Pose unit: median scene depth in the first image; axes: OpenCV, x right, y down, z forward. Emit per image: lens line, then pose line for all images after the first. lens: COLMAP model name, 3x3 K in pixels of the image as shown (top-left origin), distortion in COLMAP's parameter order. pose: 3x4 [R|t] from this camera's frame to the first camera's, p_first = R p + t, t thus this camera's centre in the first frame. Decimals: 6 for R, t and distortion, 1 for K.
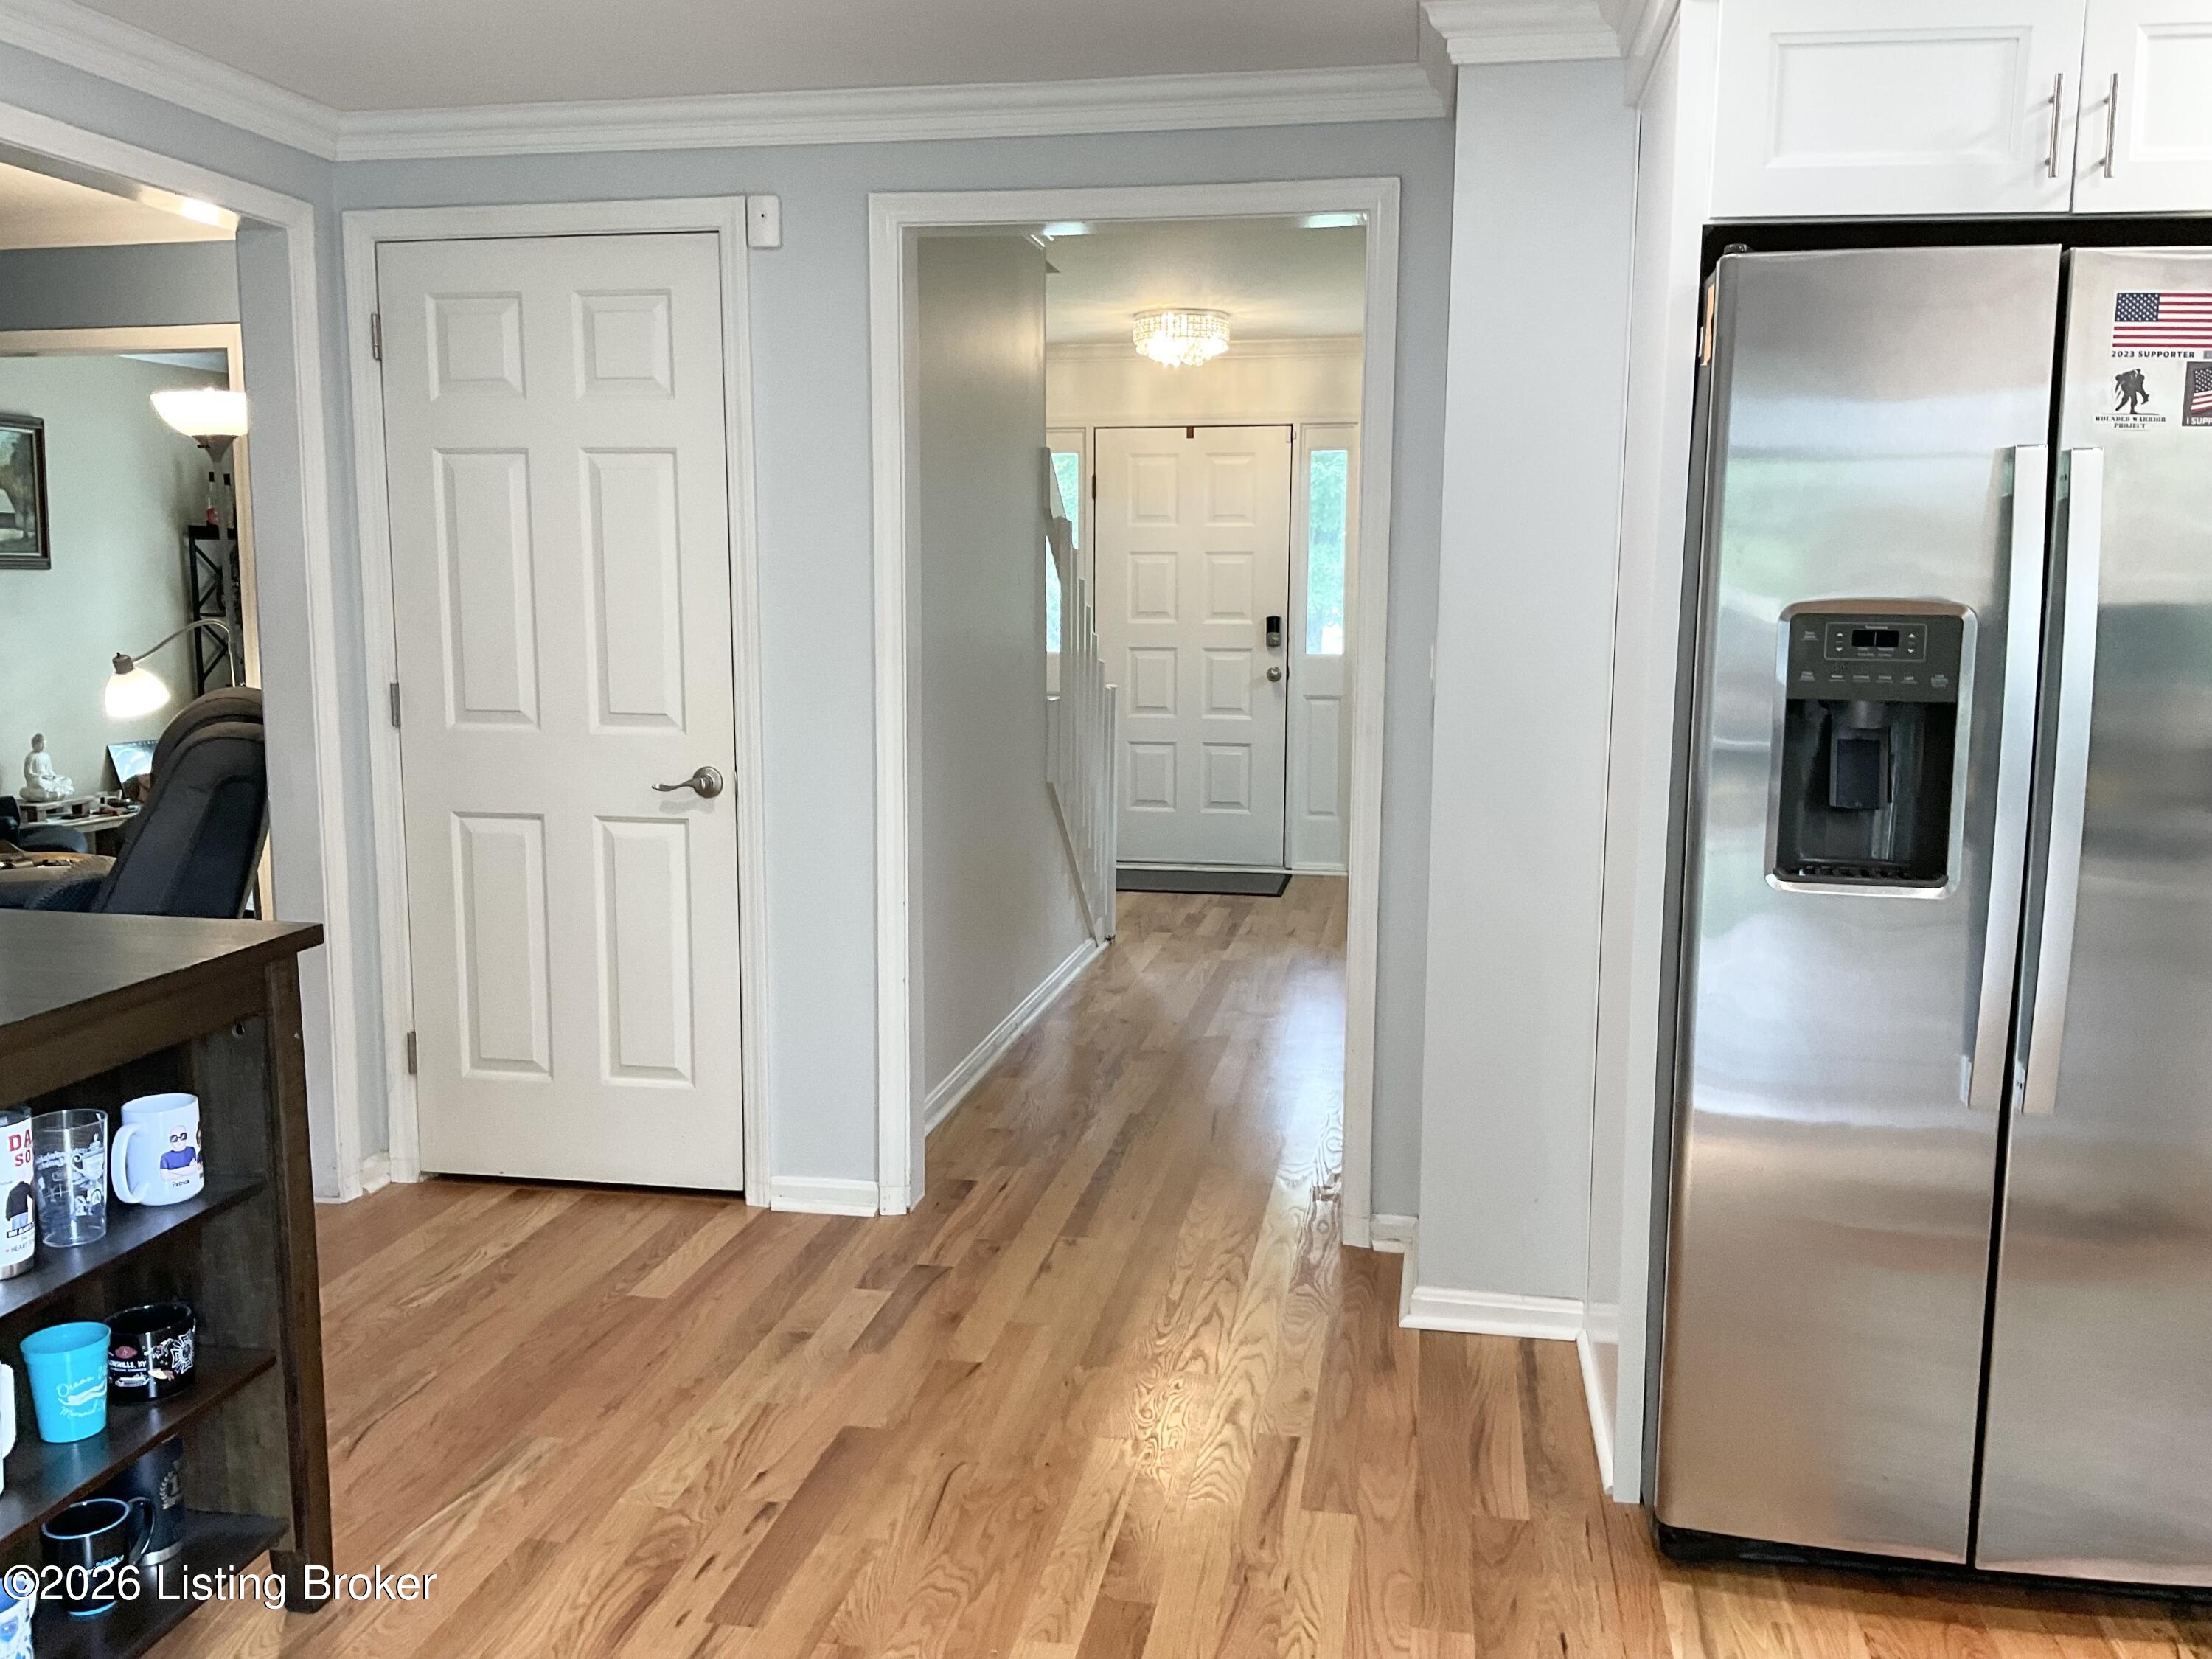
lens RADIAL K [[1837.4, 0, 1106.0], [0, 1837.4, 829.5], [0, 0, 1]] dist [0.003052, 0.000085]
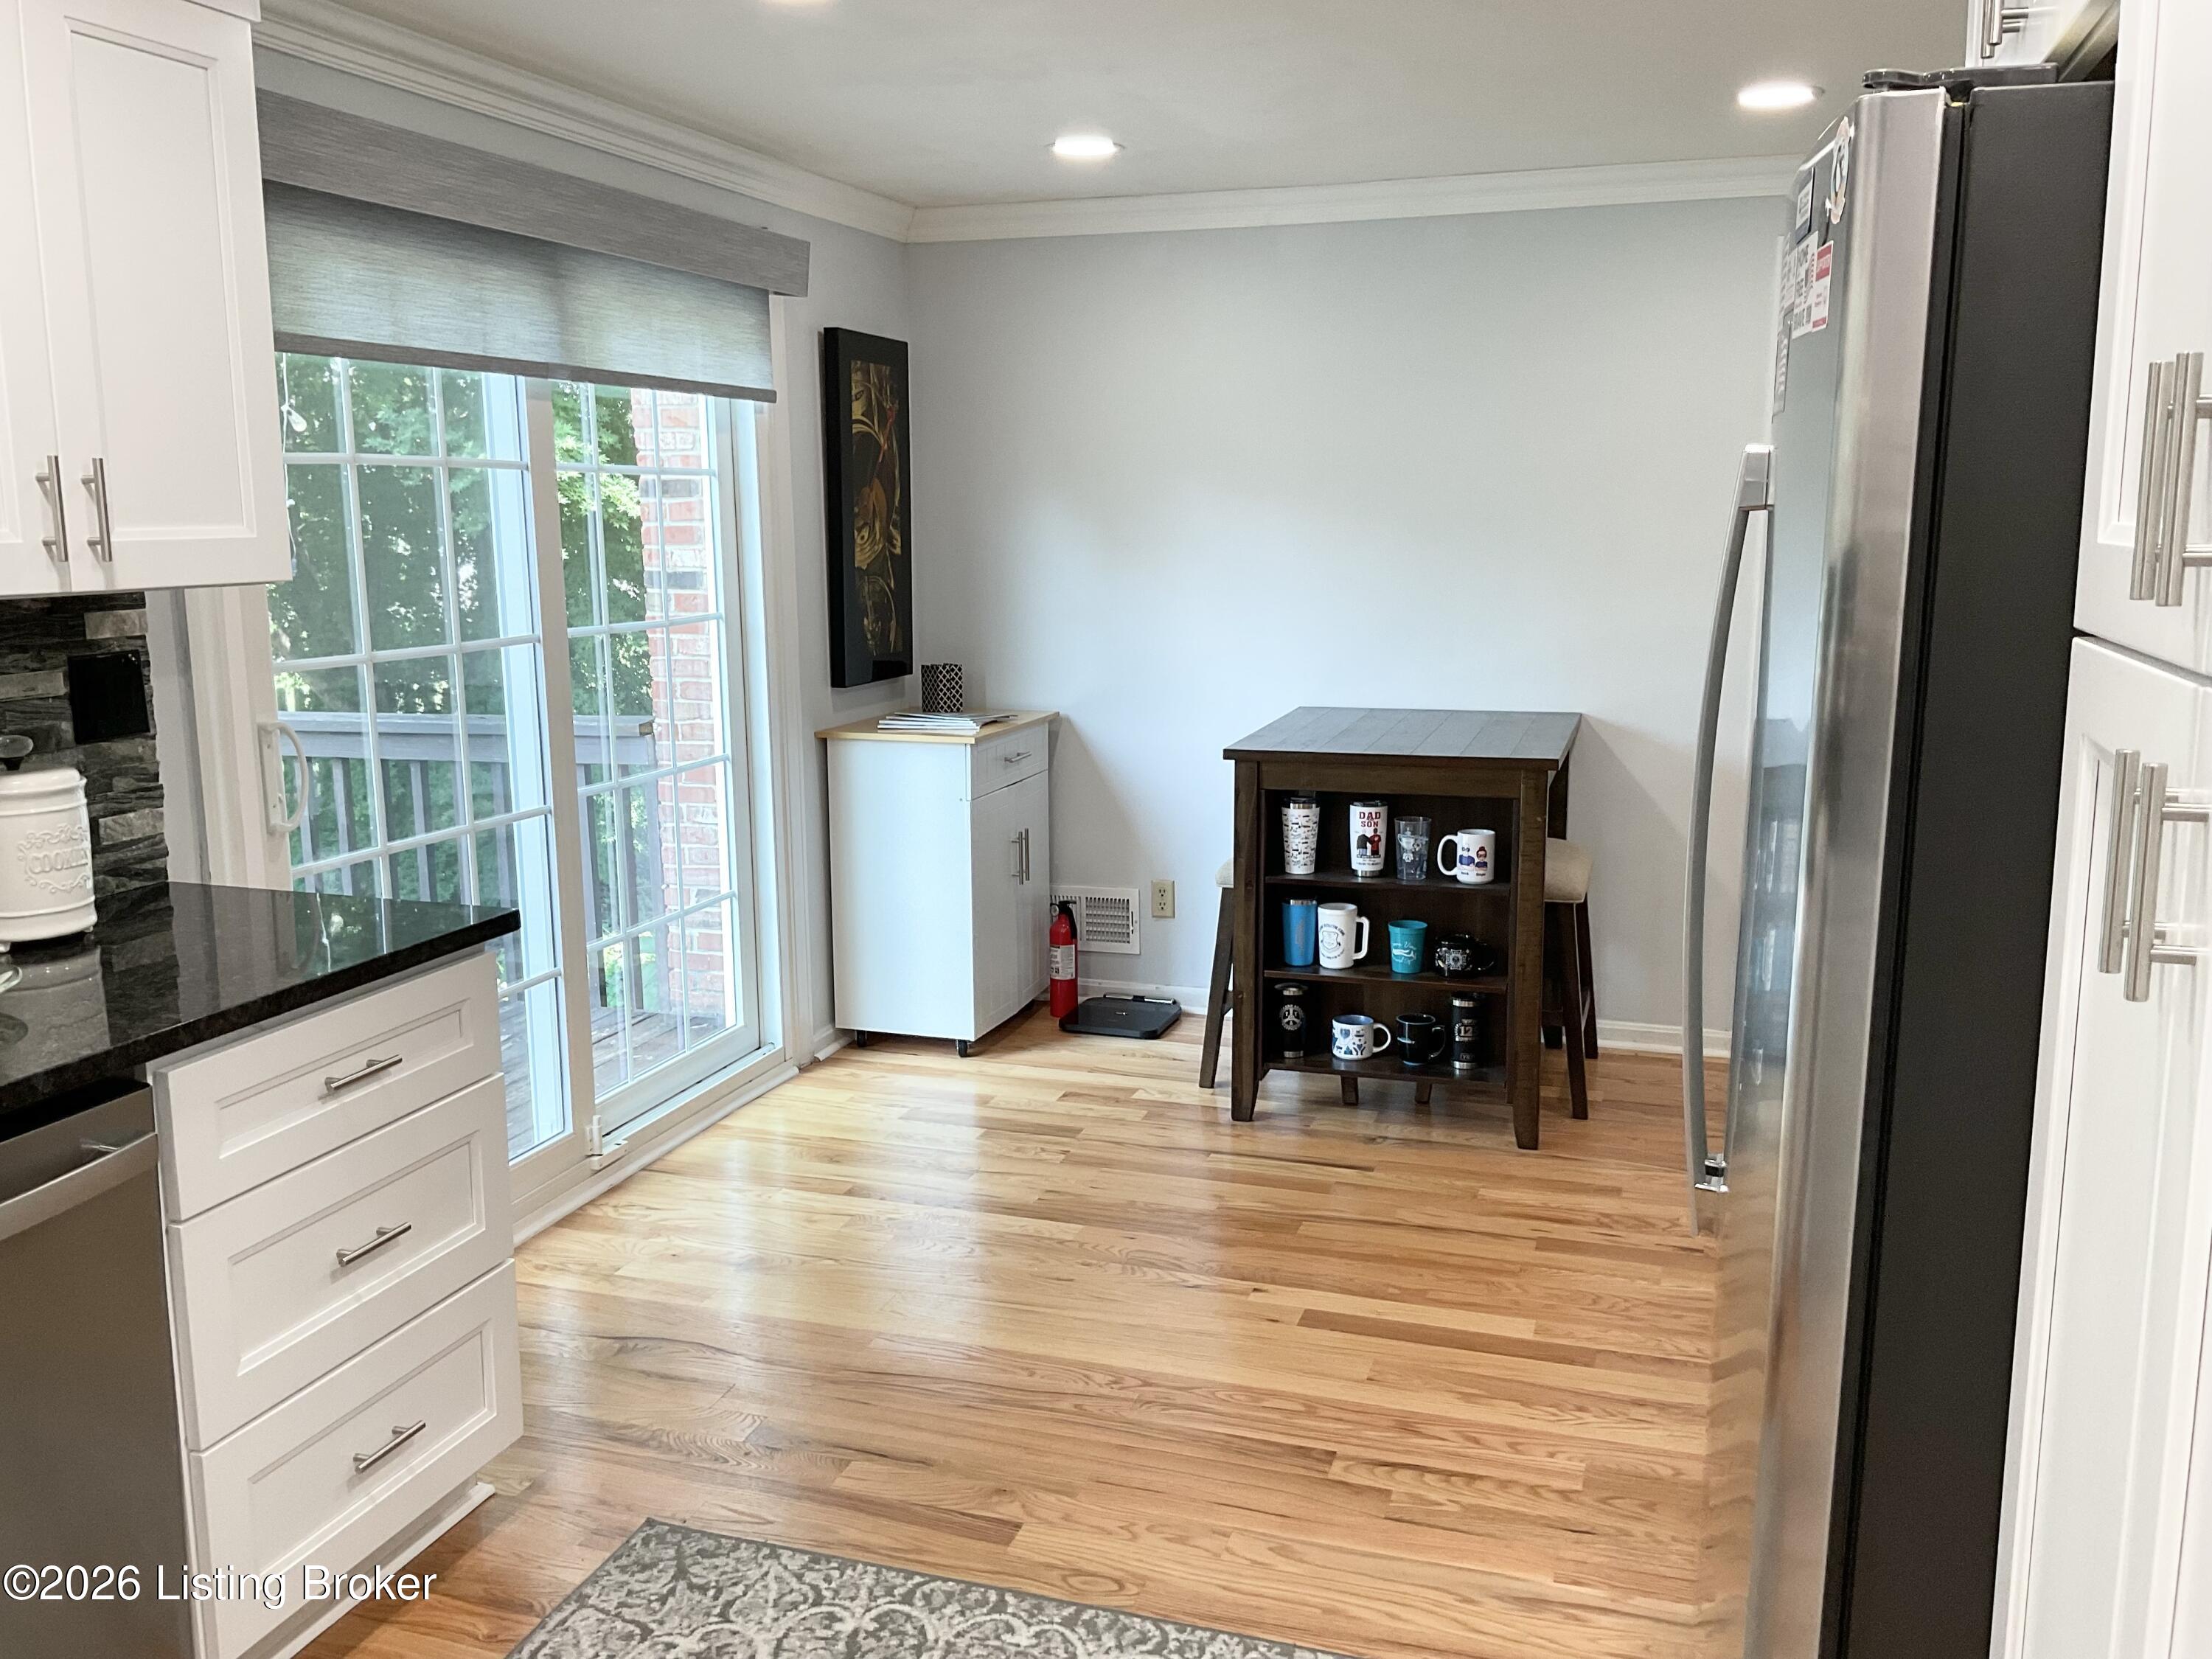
lens RADIAL K [[1837.4, 0, 1106.0], [0, 1837.4, 829.5], [0, 0, 1]] dist [0.003052, 0.000085]
pose [[-0.115036, 0.169690, -0.978760, 1.276572], [-0.128904, 0.974421, 0.184088, -0.135841], [0.984962, 0.147343, -0.090220, 0.742689]]
